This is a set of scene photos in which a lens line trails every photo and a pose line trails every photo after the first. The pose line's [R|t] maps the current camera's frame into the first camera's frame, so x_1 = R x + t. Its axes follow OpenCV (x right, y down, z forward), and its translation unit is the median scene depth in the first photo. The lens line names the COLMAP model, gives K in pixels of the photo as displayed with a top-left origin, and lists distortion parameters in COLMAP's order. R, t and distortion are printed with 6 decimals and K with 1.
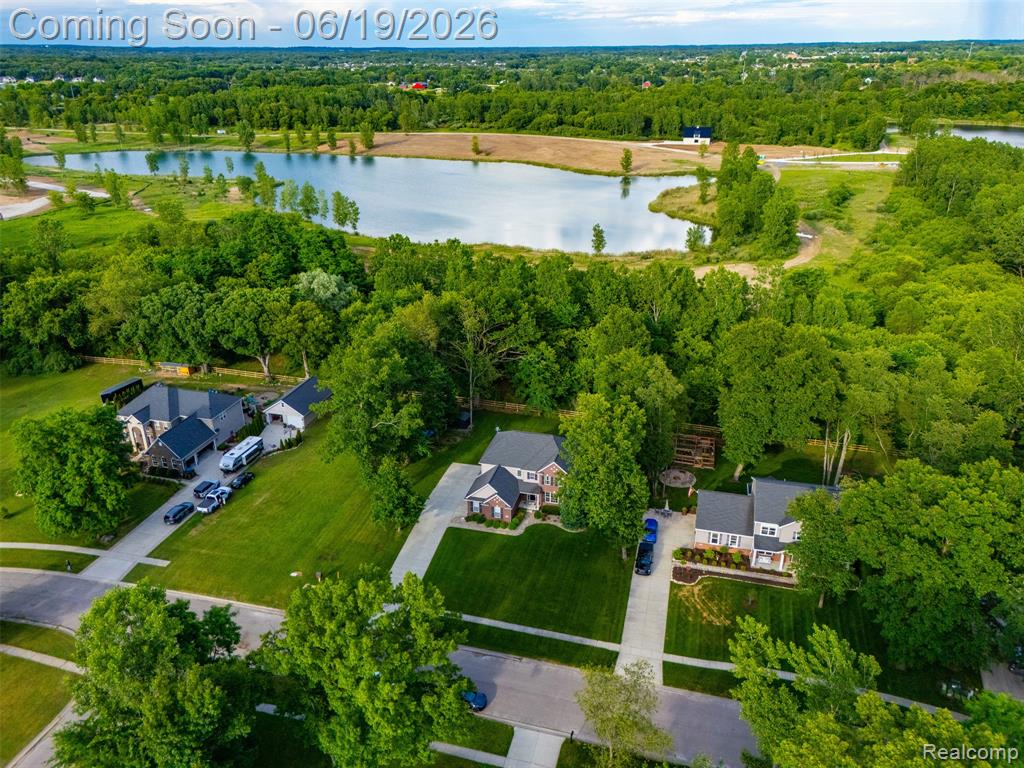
lens RADIAL K [[751.2, 0, 512.9], [0, 751.2, 386.4], [0, 0, 1]] dist [0.062529, -0.055021]
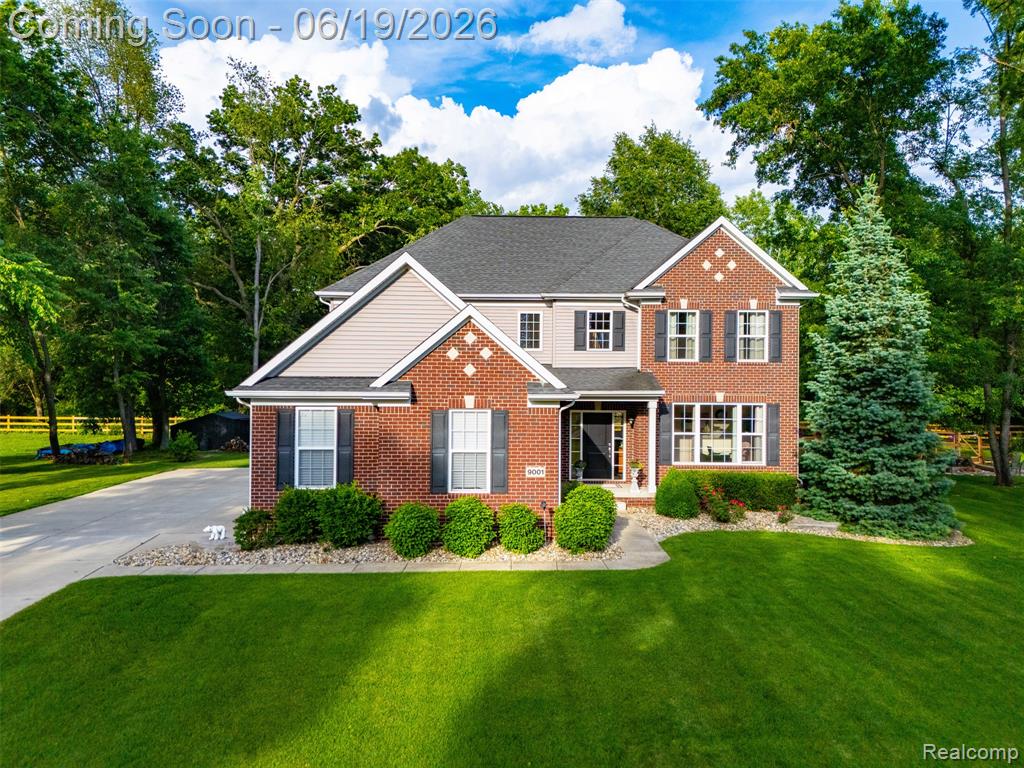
lens RADIAL K [[751.2, 0, 515.8], [0, 751.2, 380.7], [0, 0, 1]] dist [0.062529, -0.055021]
pose [[0.956744, 0.013923, 0.290599, -0.051620], [0.106229, 0.913169, -0.393493, 0.200936], [-0.270845, 0.407342, 0.872190, 0.807889]]
